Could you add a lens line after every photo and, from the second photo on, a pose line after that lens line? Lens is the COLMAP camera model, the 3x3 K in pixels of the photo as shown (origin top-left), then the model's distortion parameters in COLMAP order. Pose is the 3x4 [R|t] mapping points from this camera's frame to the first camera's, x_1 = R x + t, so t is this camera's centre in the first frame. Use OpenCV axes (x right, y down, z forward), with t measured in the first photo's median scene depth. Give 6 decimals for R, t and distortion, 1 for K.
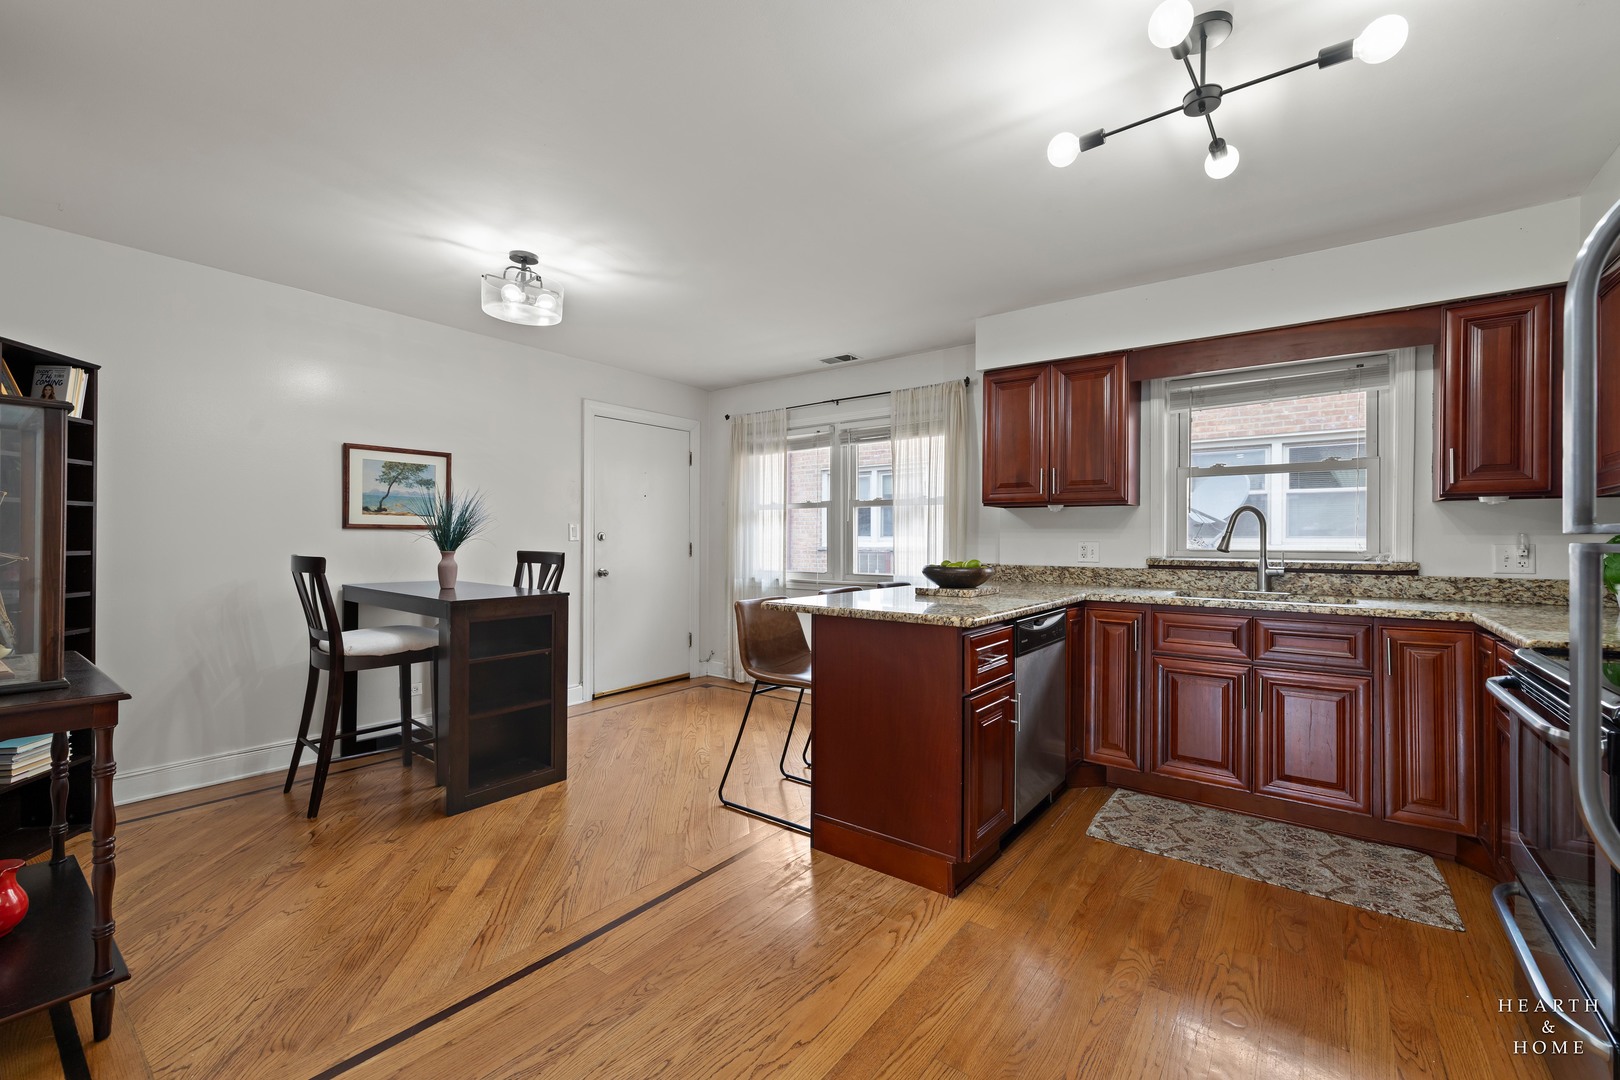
lens RADIAL K [[681.4, 0, 803.0], [0, 681.4, 540.7], [0, 0, 1]] dist [0.003214, -0.000533]
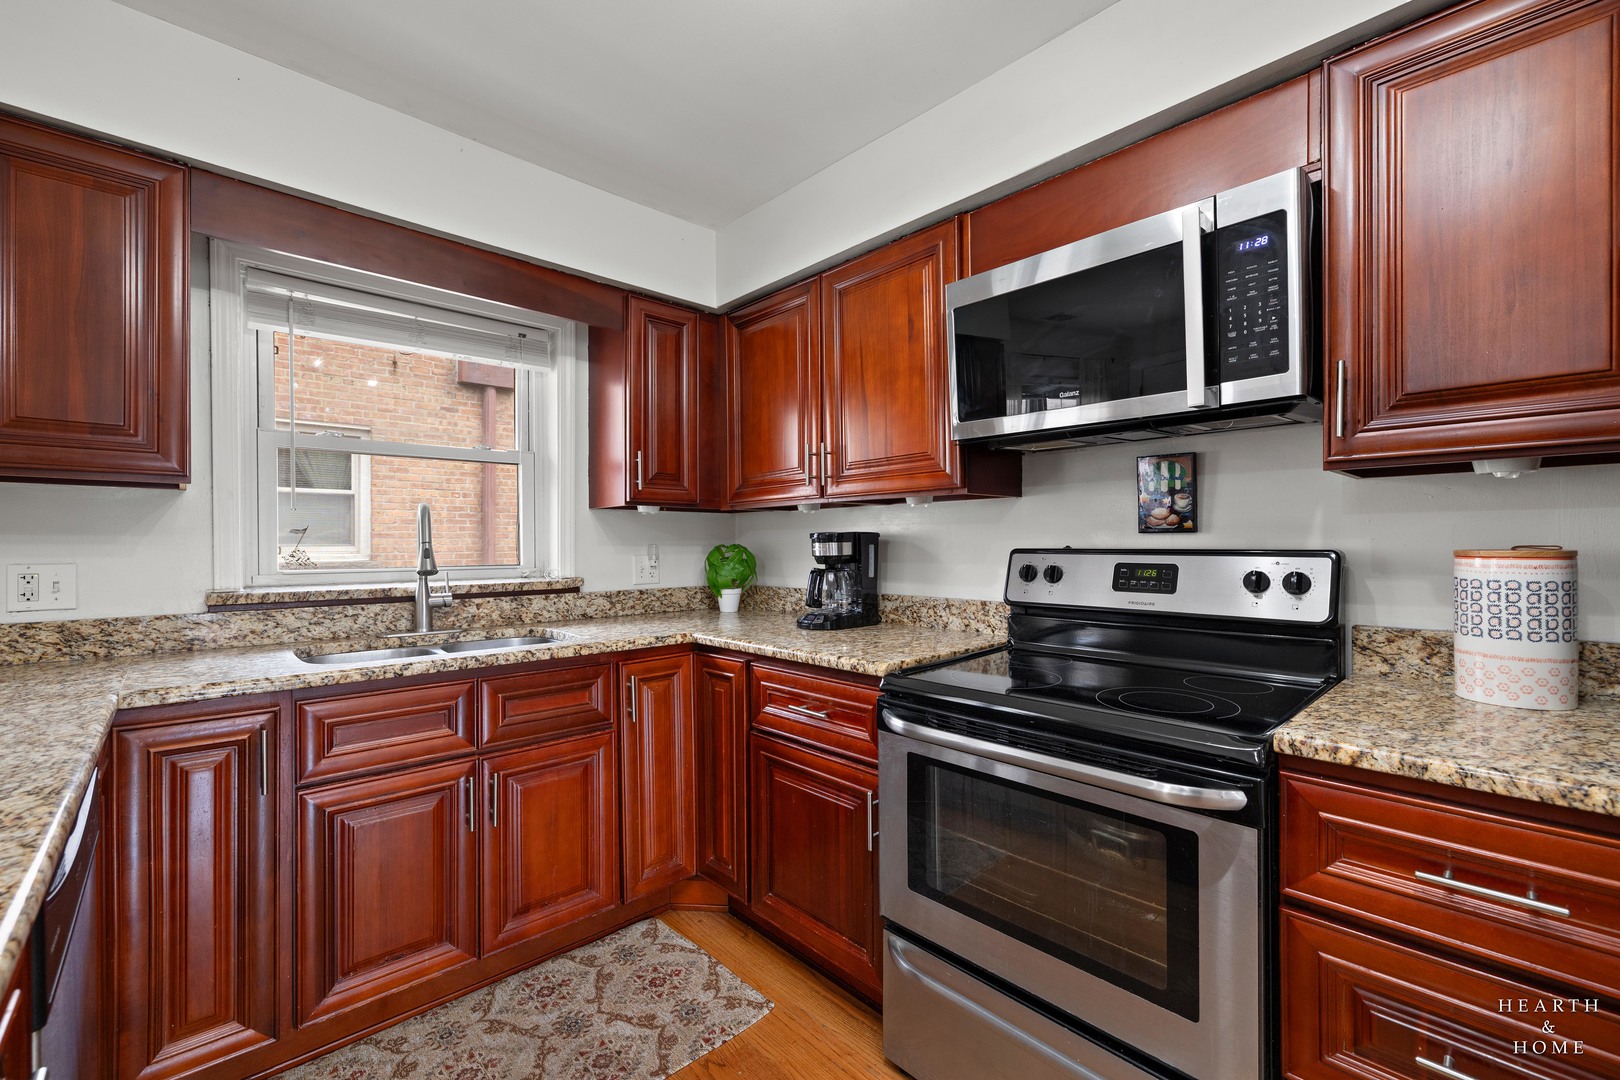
lens RADIAL K [[681.4, 0, 820.2], [0, 681.4, 545.8], [0, 0, 1]] dist [0.003214, -0.000533]
pose [[0.170369, -0.006665, 0.985358, 0.087388], [0.006774, 0.999961, 0.005592, -0.011469], [-0.985357, 0.005722, 0.170408, 0.538385]]
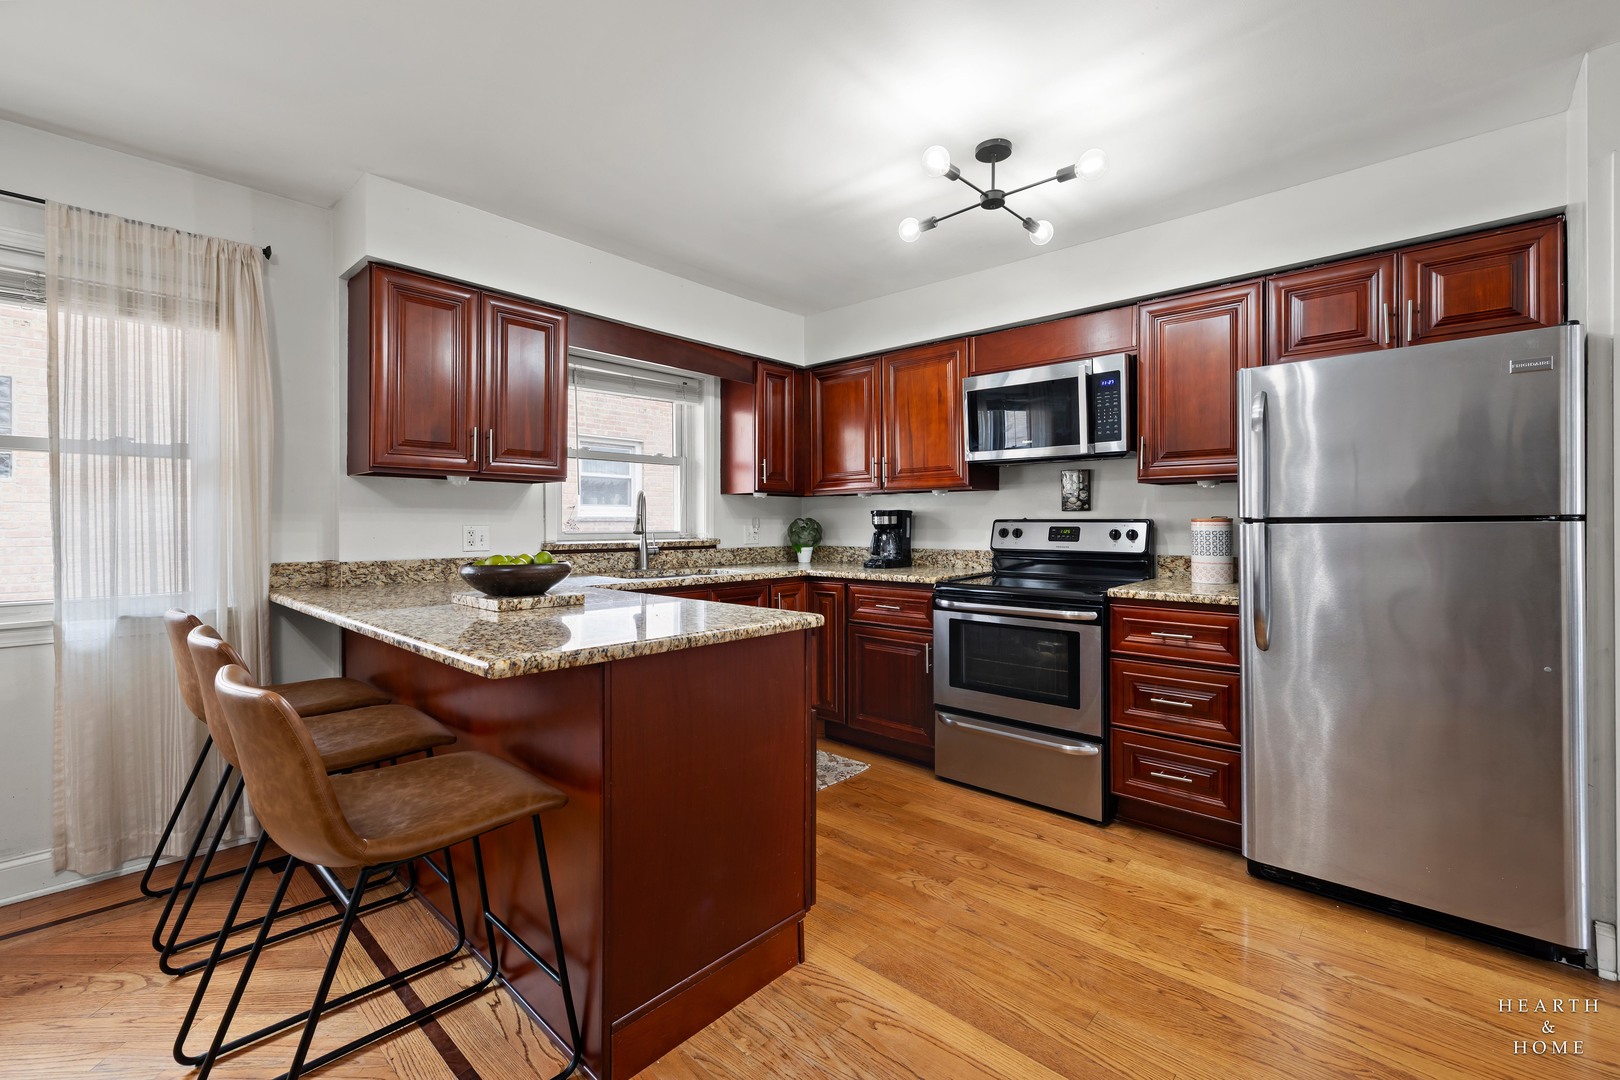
lens RADIAL K [[681.4, 0, 834.7], [0, 681.4, 526.0], [0, 0, 1]] dist [0.003214, -0.000533]
pose [[0.079080, -0.007997, 0.996836, -0.427896], [0.004233, 0.999962, 0.007686, -0.002771], [-0.996859, 0.003612, 0.079111, 0.649933]]
